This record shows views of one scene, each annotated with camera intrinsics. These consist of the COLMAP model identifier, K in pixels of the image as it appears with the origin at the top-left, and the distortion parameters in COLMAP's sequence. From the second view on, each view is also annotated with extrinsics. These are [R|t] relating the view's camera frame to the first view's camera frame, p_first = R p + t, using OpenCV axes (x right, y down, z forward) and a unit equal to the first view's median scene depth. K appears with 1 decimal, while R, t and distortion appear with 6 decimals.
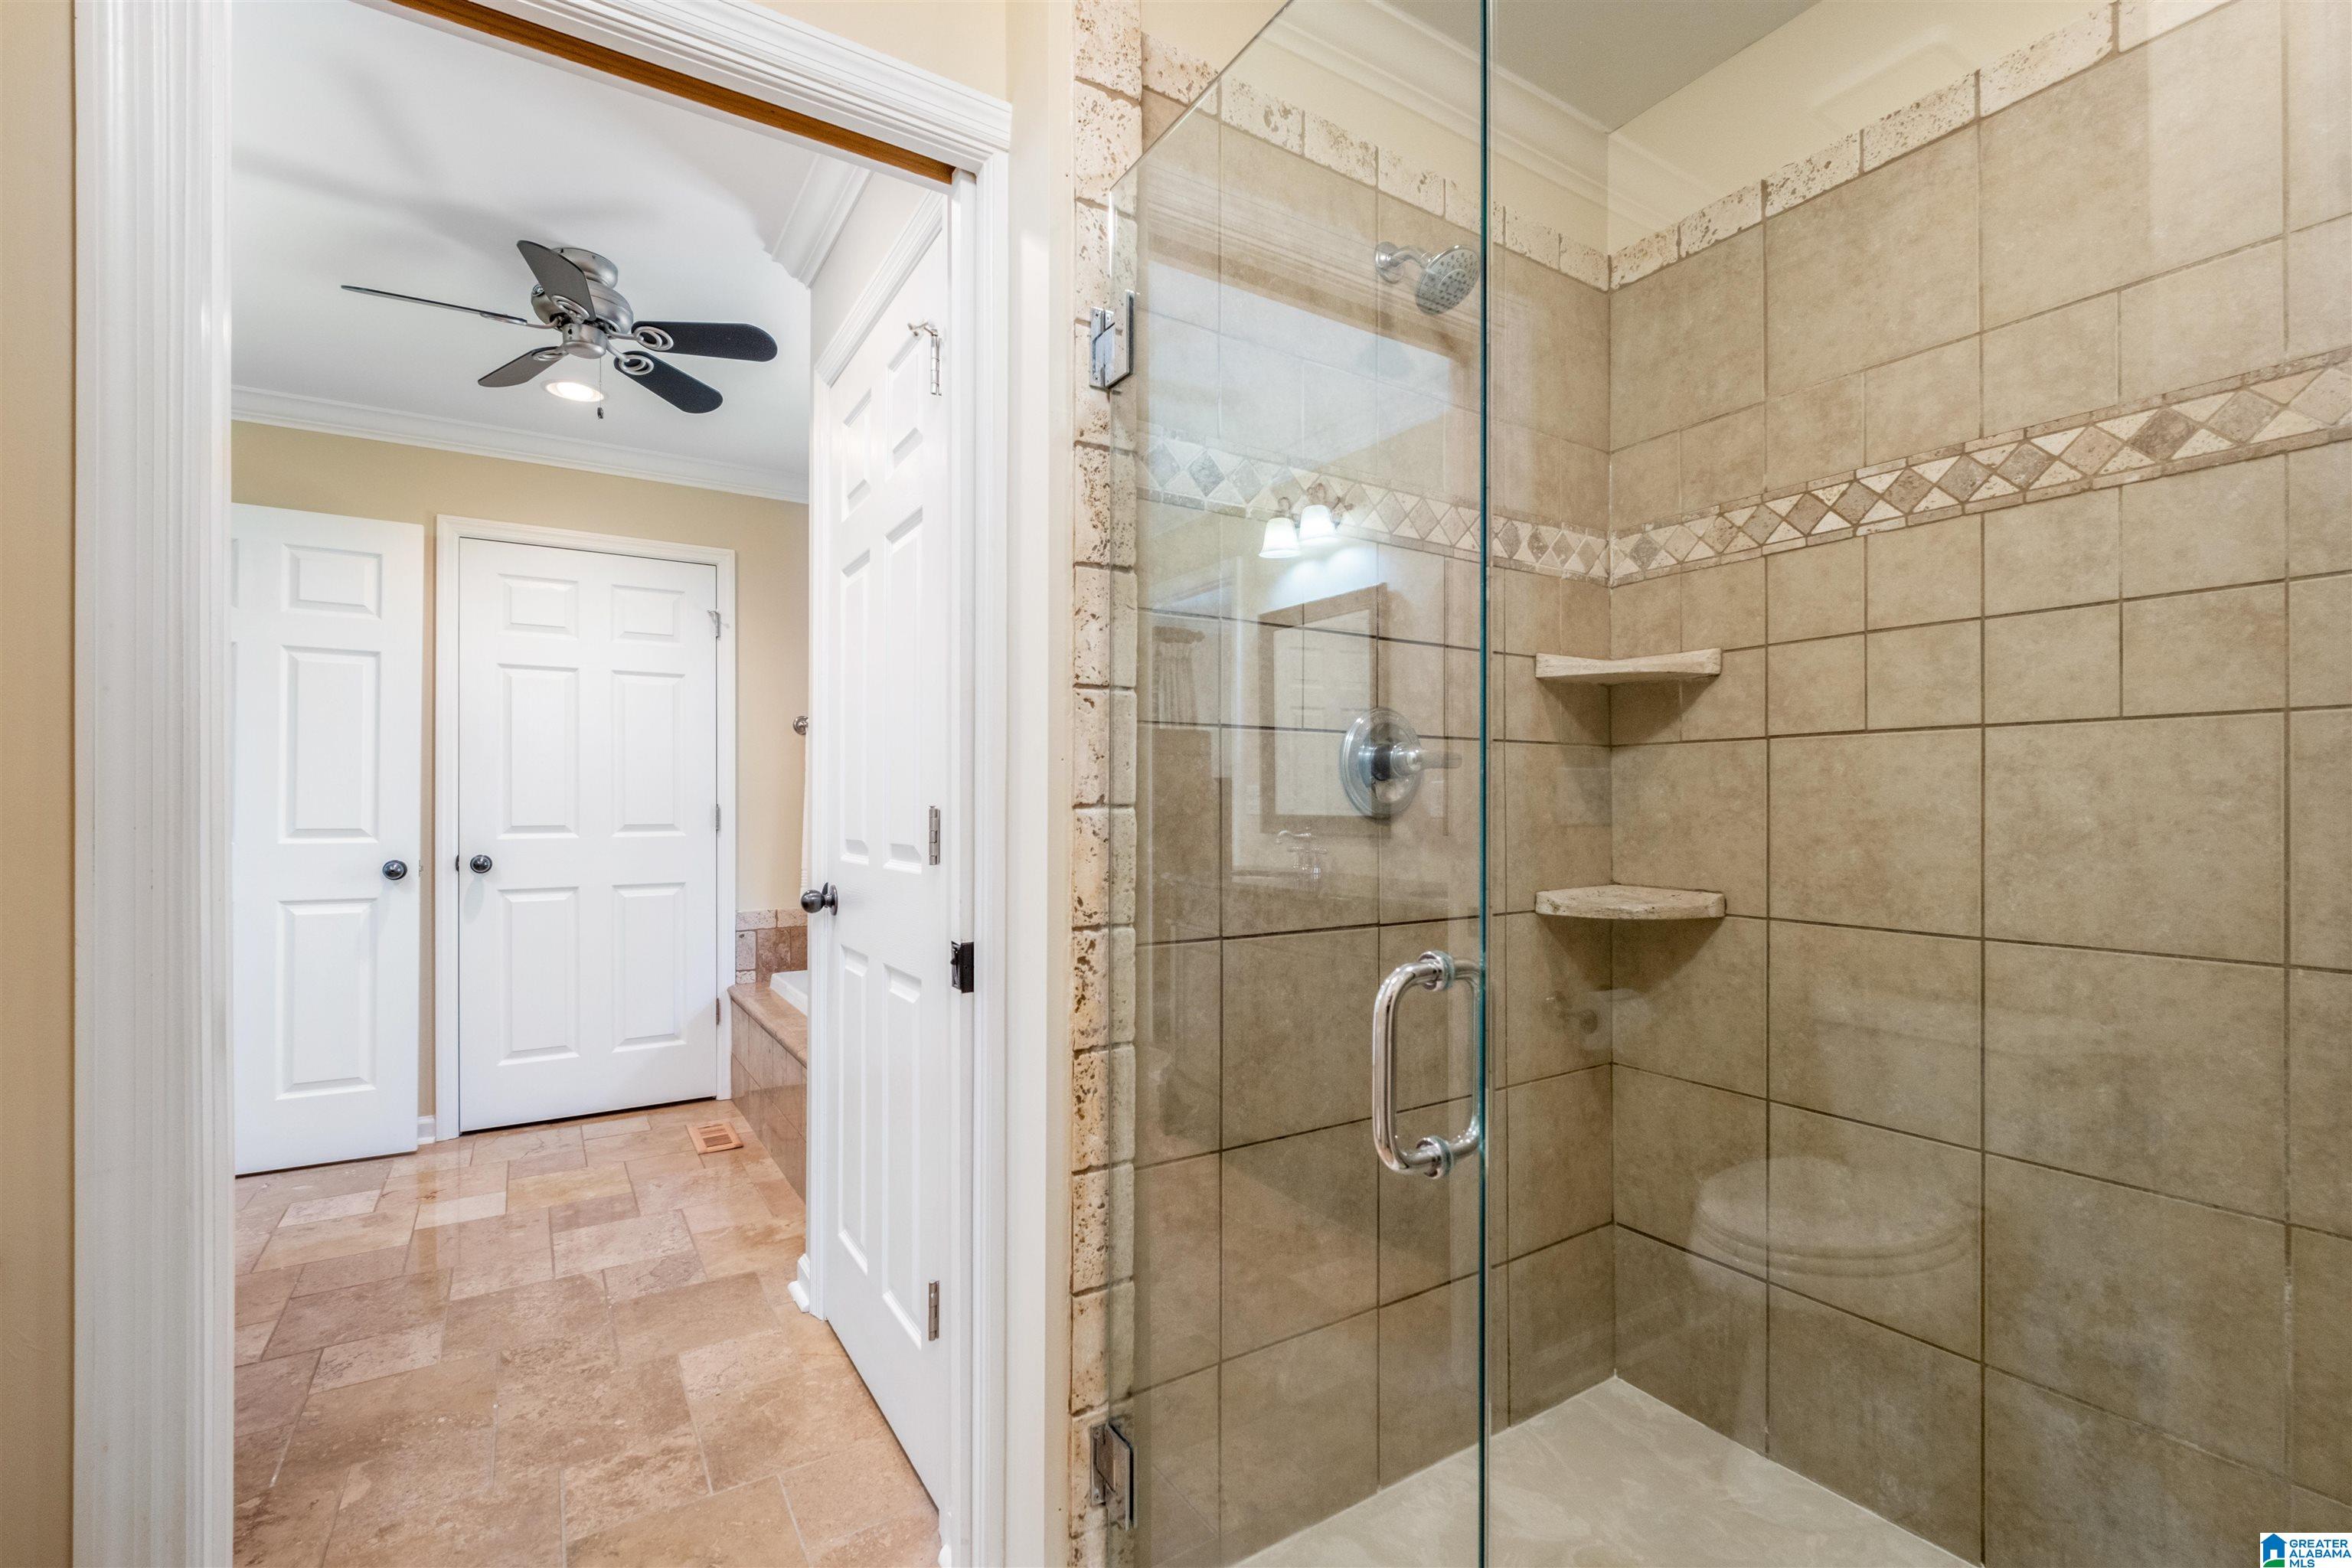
lens RADIAL K [[1018.6, 0, 1188.0], [0, 1018.6, 784.0], [0, 0, 1]] dist [-0.004145, -0.000191]
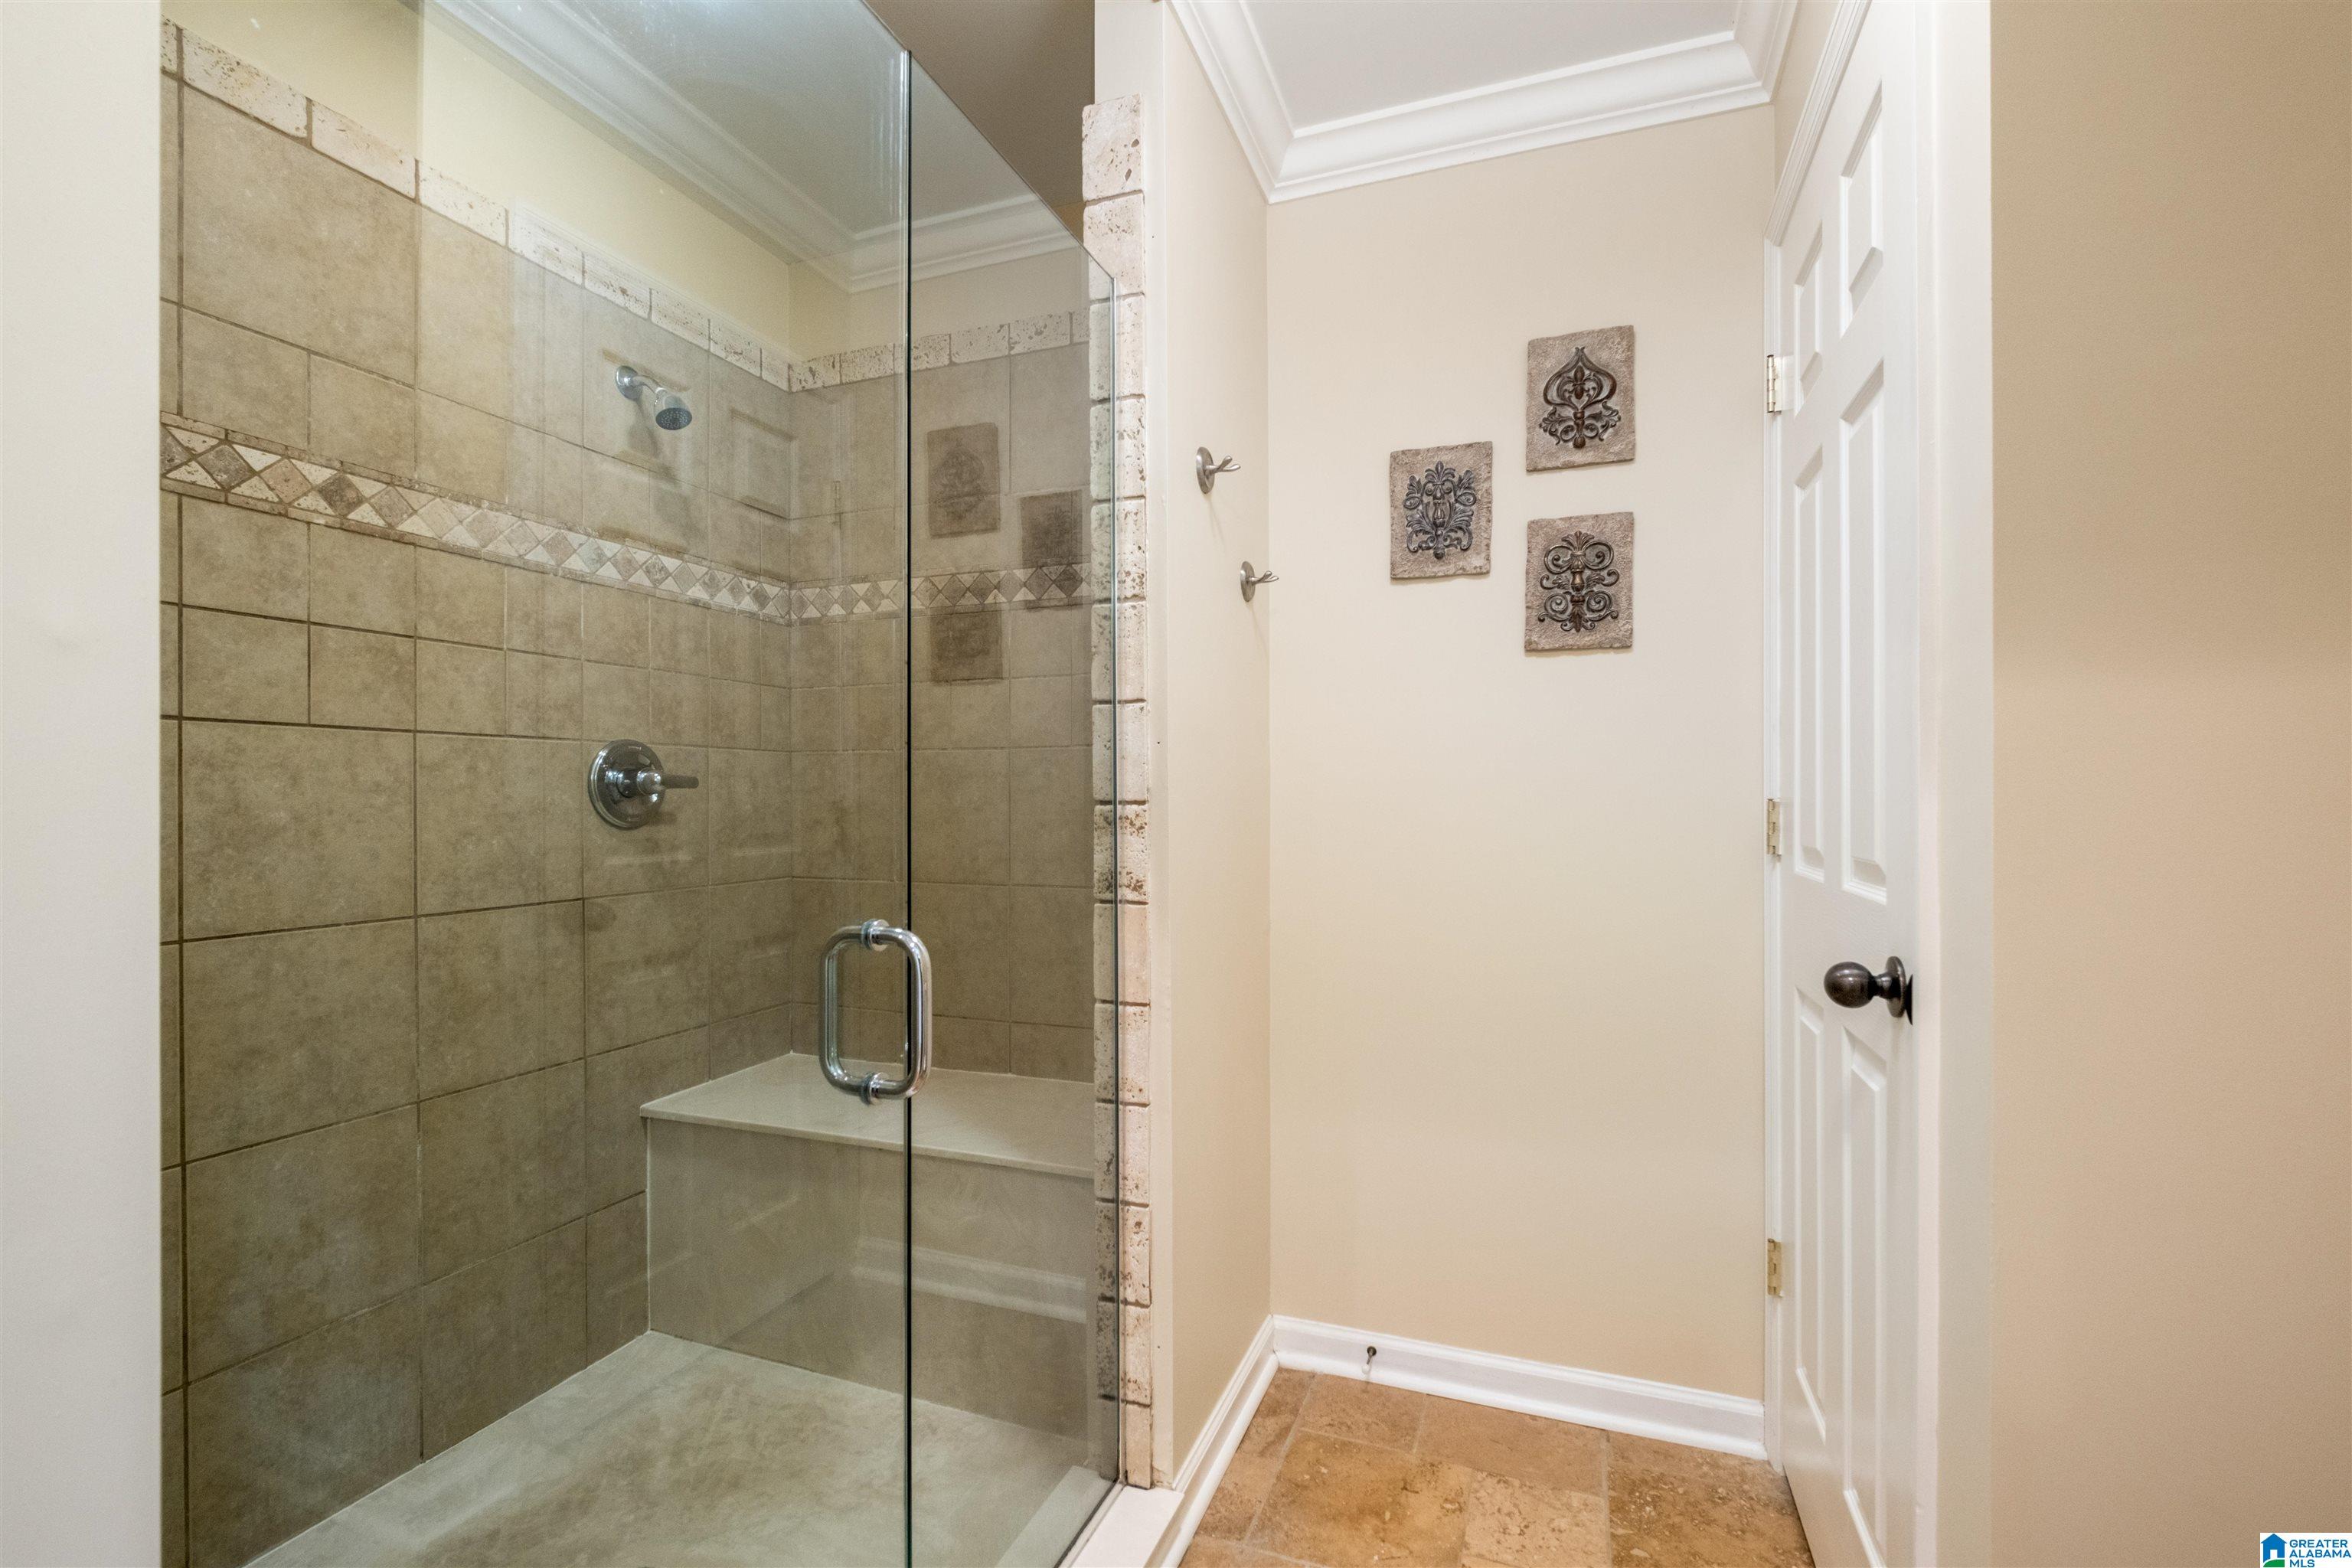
lens RADIAL K [[1018.6, 0, 1172.4], [0, 1018.6, 775.1], [0, 0, 1]] dist [-0.004145, -0.000191]
pose [[-0.577538, 0.019476, 0.816131, -0.587677], [-0.013654, 0.999345, -0.033511, 0.017053], [-0.816250, -0.030498, -0.576894, 0.871162]]
